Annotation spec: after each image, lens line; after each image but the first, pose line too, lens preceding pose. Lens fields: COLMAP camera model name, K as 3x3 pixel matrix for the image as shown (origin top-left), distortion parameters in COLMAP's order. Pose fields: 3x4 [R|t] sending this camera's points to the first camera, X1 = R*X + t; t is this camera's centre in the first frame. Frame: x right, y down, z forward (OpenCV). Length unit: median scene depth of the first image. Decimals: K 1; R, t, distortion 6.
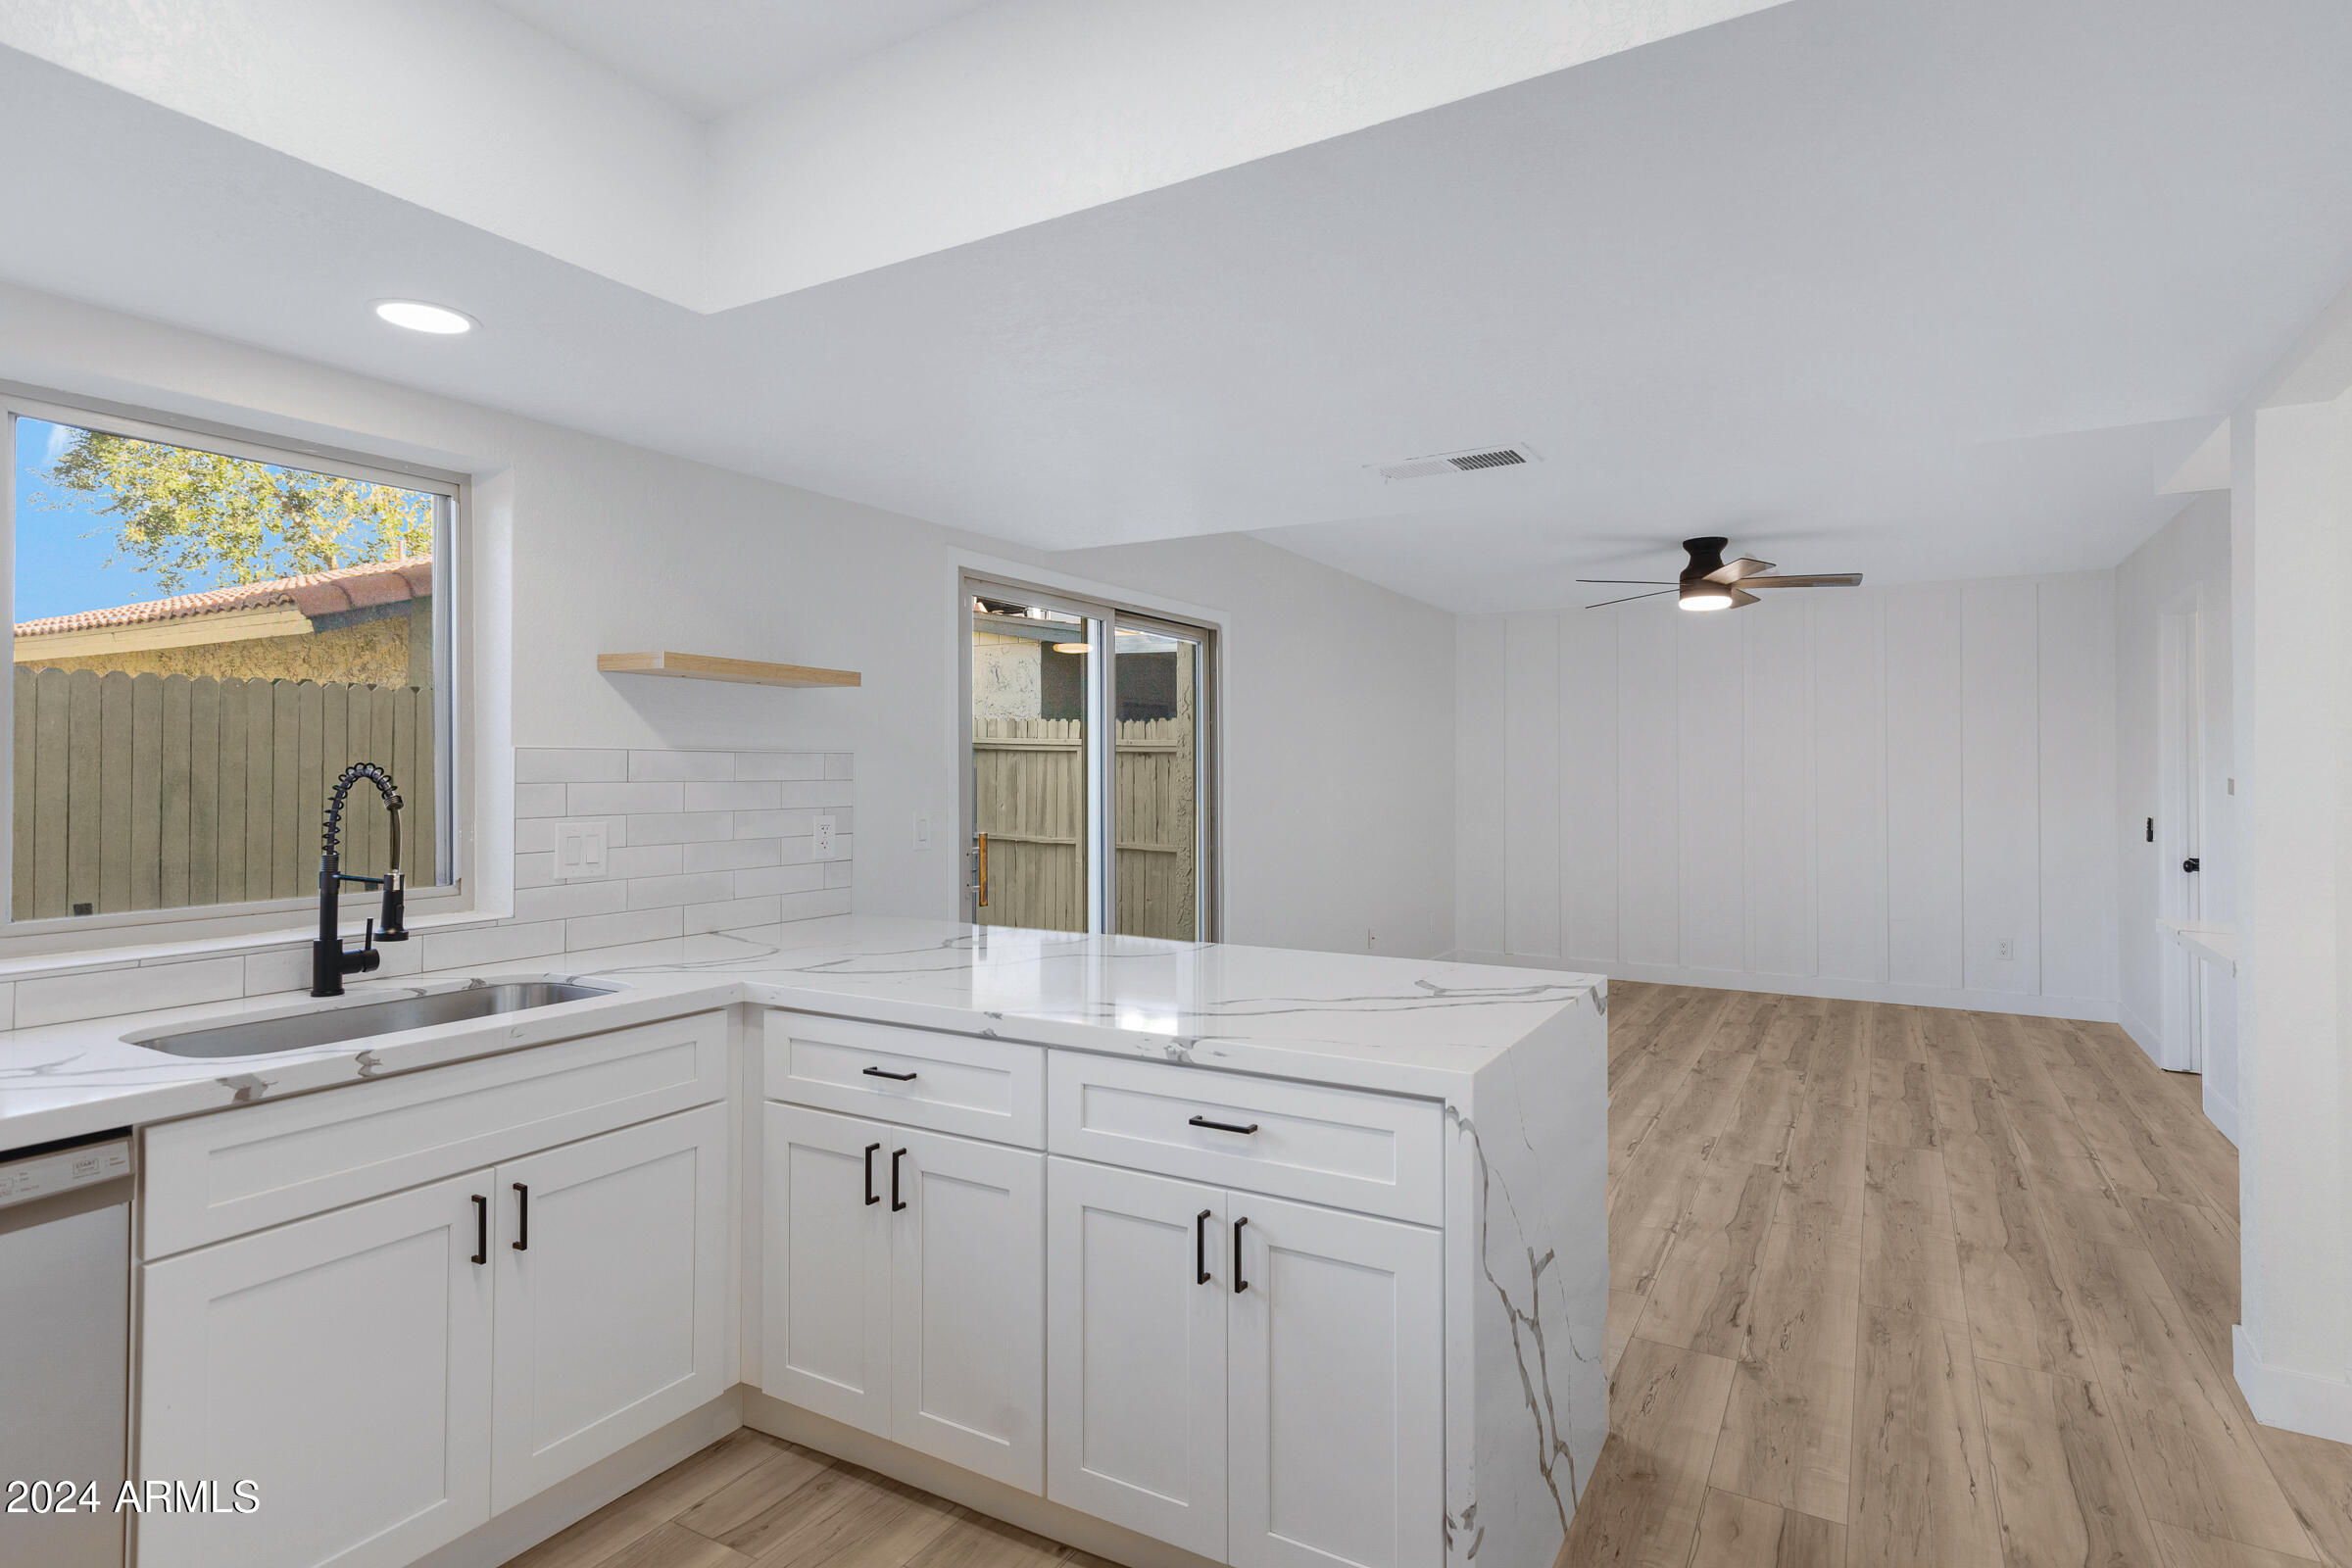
lens RADIAL K [[1219.3, 0, 1180.9], [0, 1219.3, 769.5], [0, 0, 1]] dist [0.024138, -0.000947]
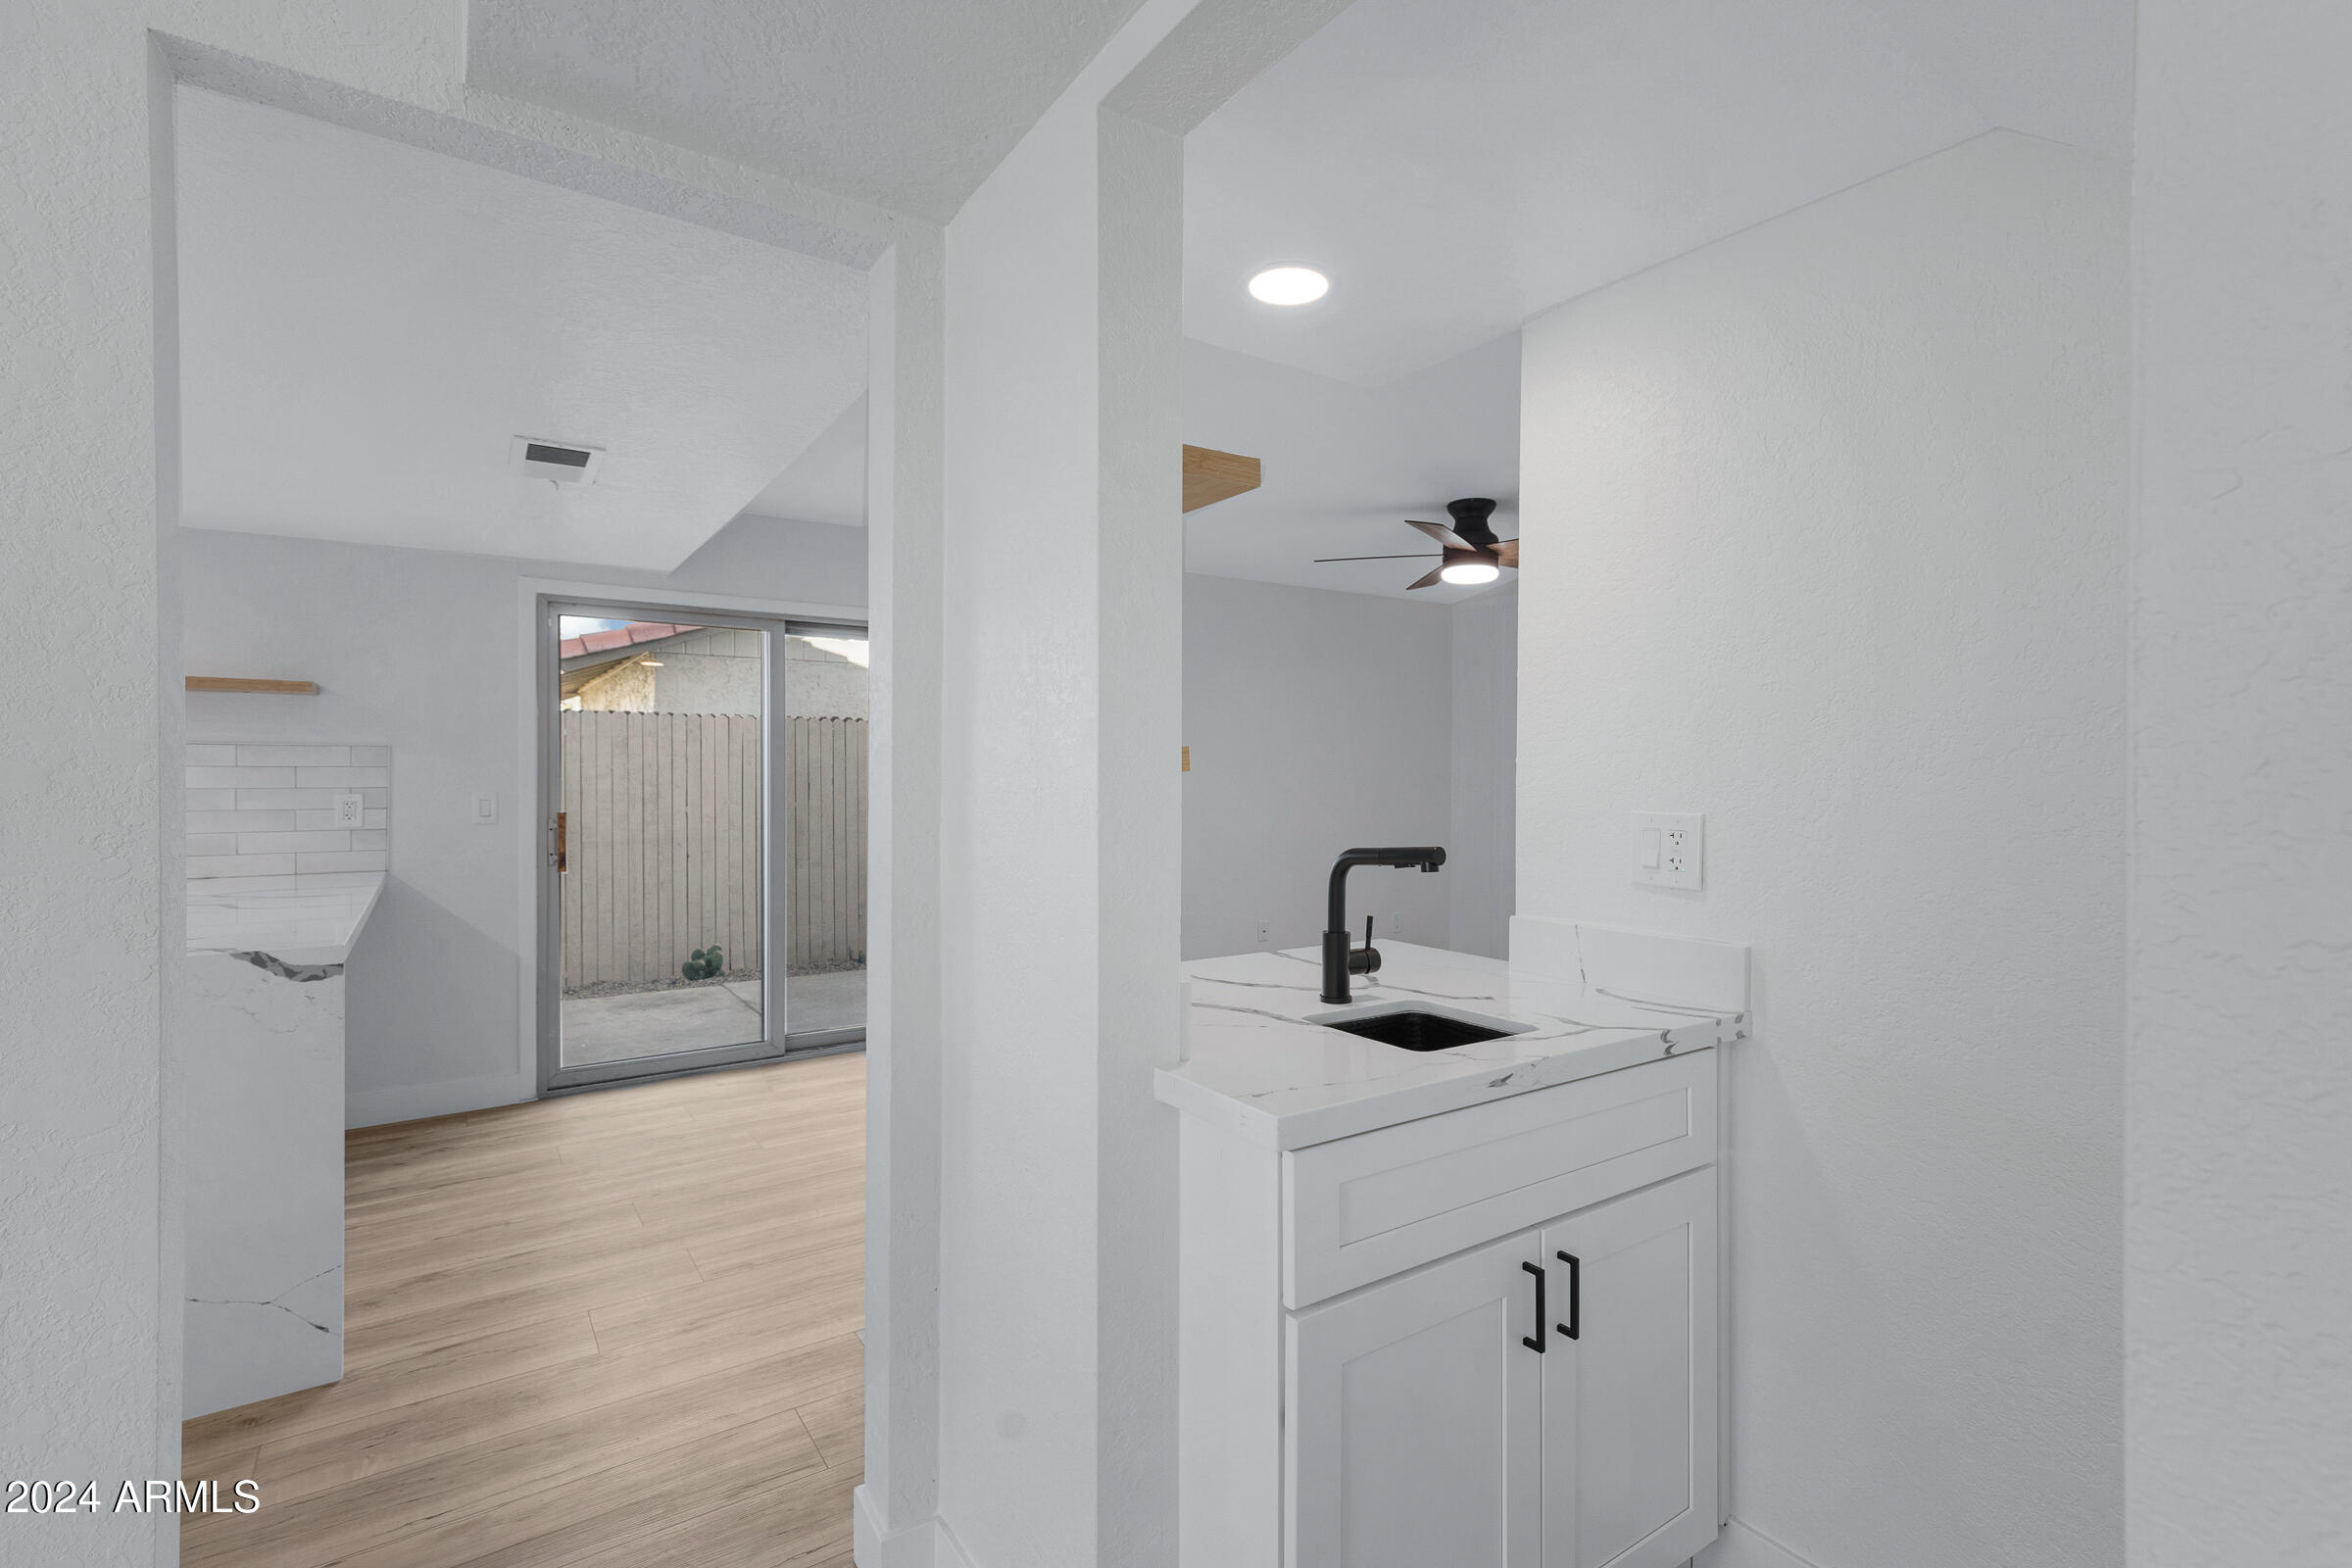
lens RADIAL K [[1084.9, 0, 1175.9], [0, 1084.9, 783.8], [0, 0, 1]] dist [0.022783, 0.000289]
pose [[0.894734, 0.012155, -0.446433, 1.102905], [-0.003457, 0.999788, 0.020295, -0.000180], [0.446585, -0.016615, 0.894587, 0.370731]]
